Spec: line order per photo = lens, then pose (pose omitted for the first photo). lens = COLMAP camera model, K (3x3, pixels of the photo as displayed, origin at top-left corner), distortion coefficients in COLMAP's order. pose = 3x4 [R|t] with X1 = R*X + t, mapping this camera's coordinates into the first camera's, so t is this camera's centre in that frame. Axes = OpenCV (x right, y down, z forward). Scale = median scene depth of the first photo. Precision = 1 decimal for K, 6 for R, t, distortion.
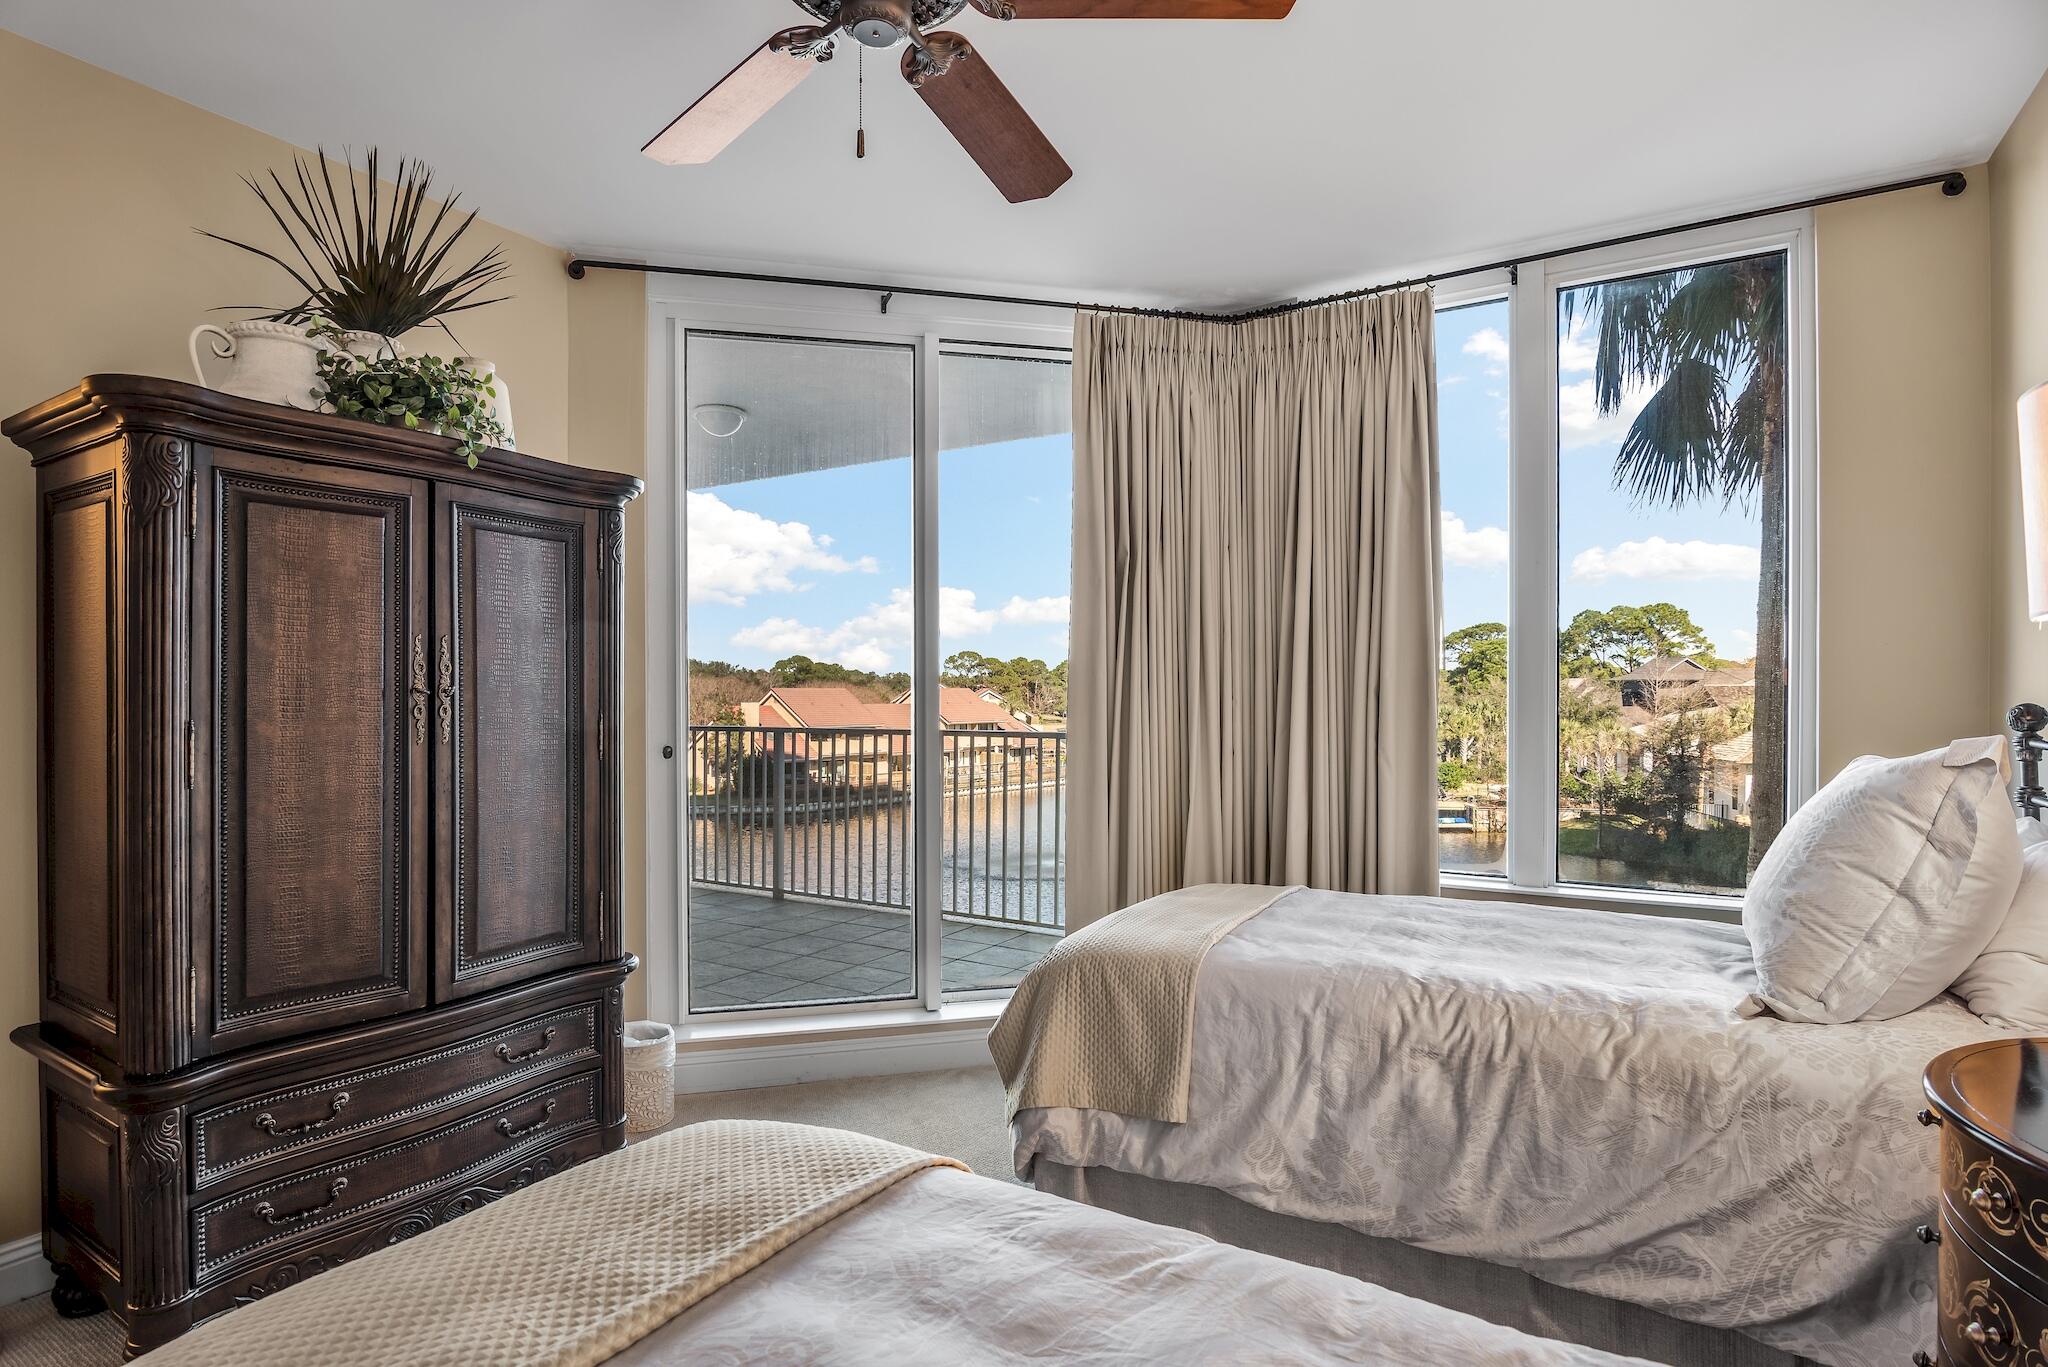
lens RADIAL K [[1023.9, 0, 1023.1], [0, 1023.9, 692.0], [0, 0, 1]] dist [-0.015094, -0.000219]
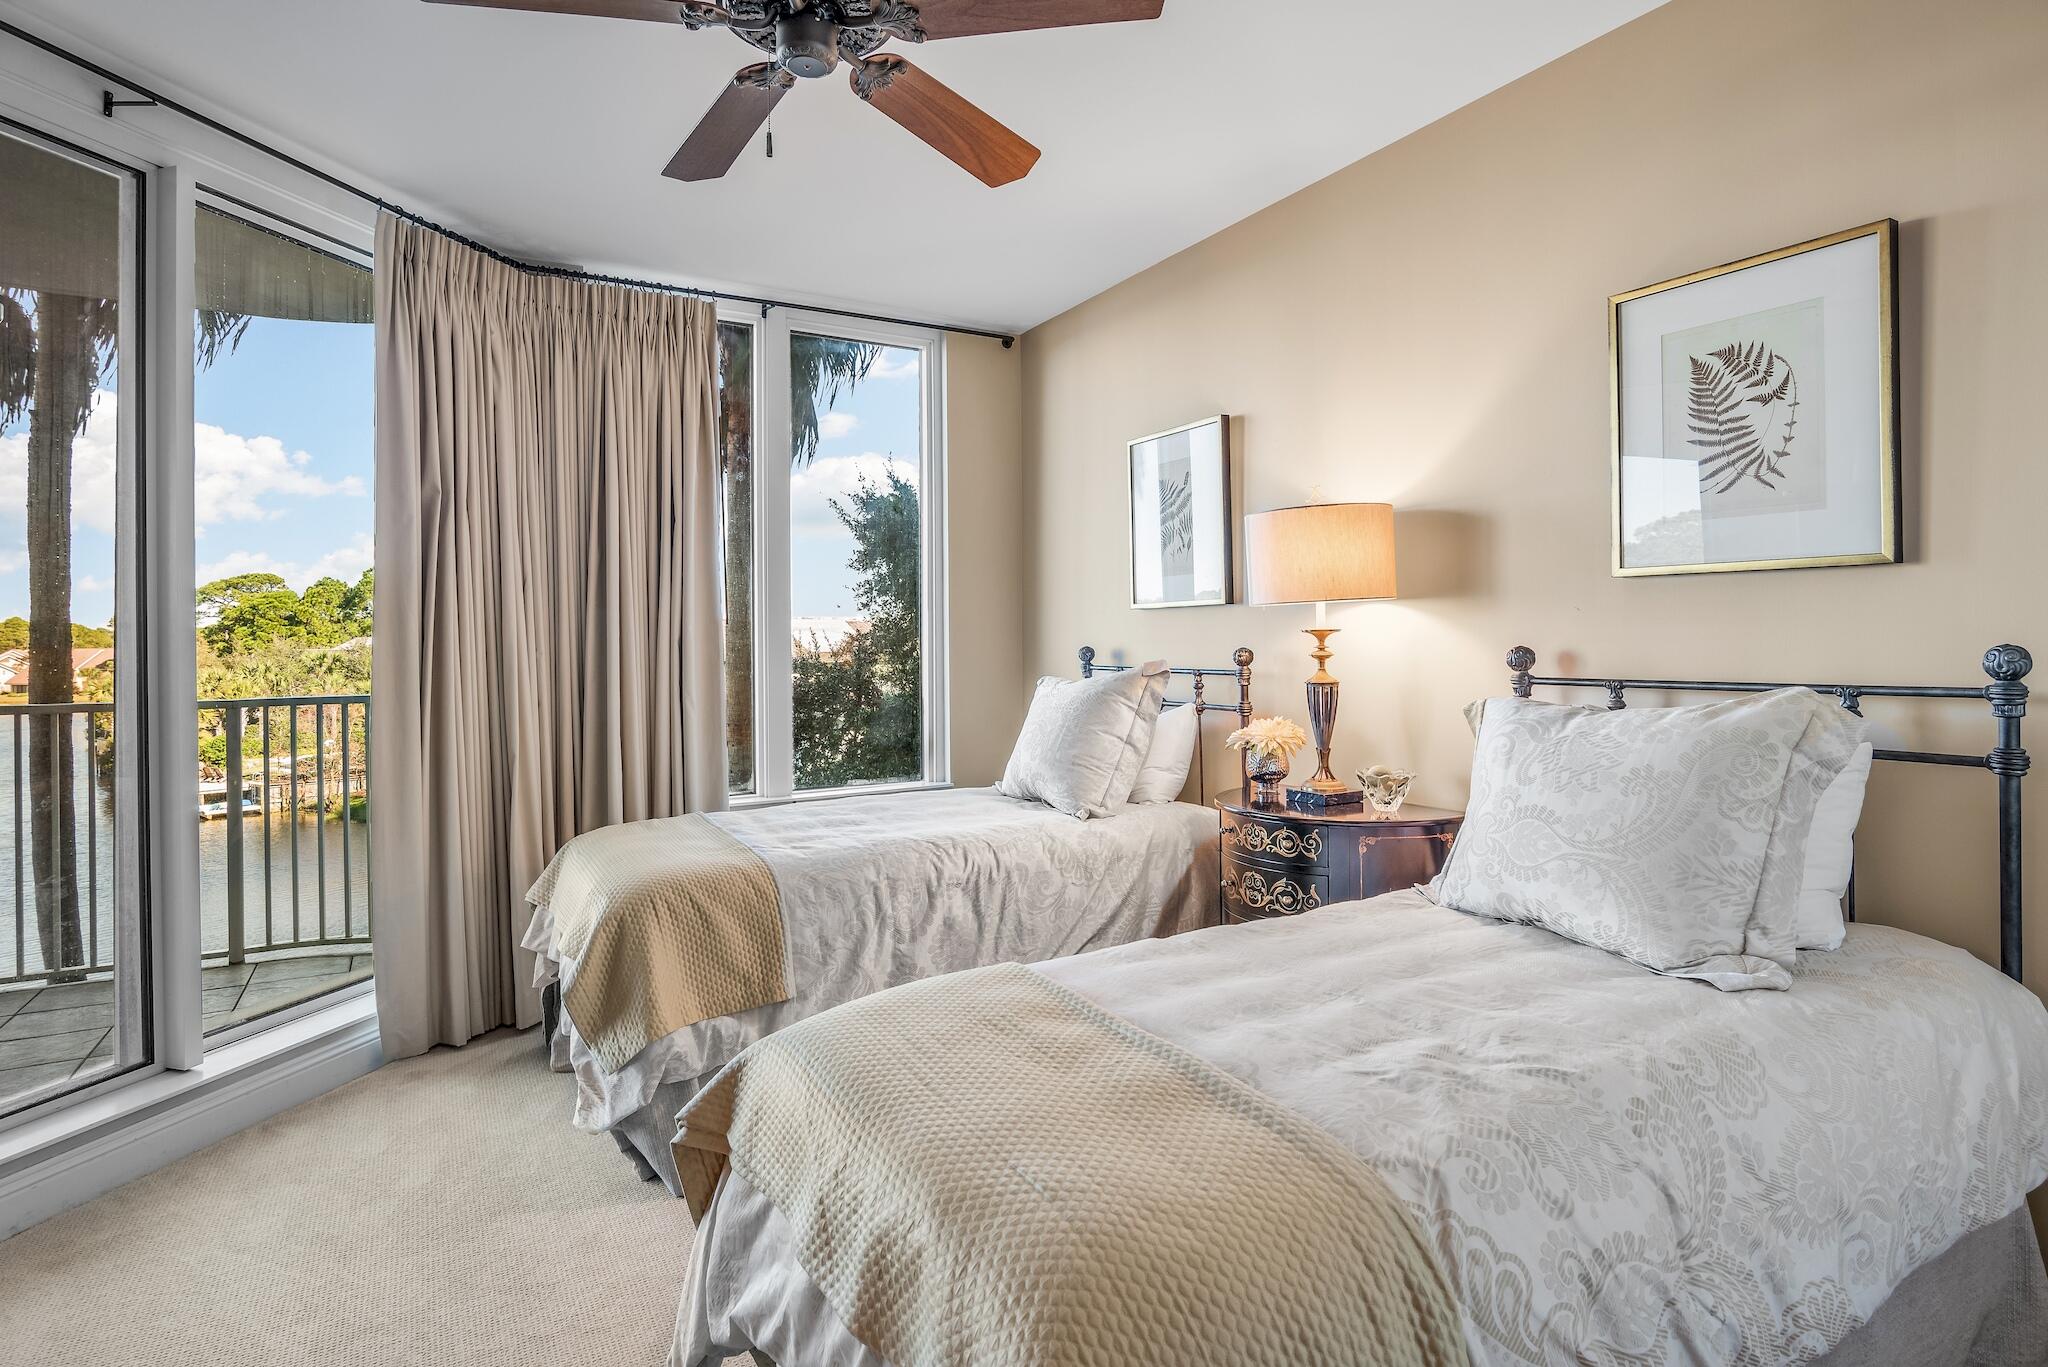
lens RADIAL K [[1023.9, 0, 1042.7], [0, 1023.9, 643.5], [0, 0, 1]] dist [-0.015094, -0.000219]
pose [[0.489757, -0.002228, 0.871856, -0.769100], [0.009541, 0.999951, -0.002805, 0.011801], [-0.871807, 0.009692, 0.489754, 0.155768]]
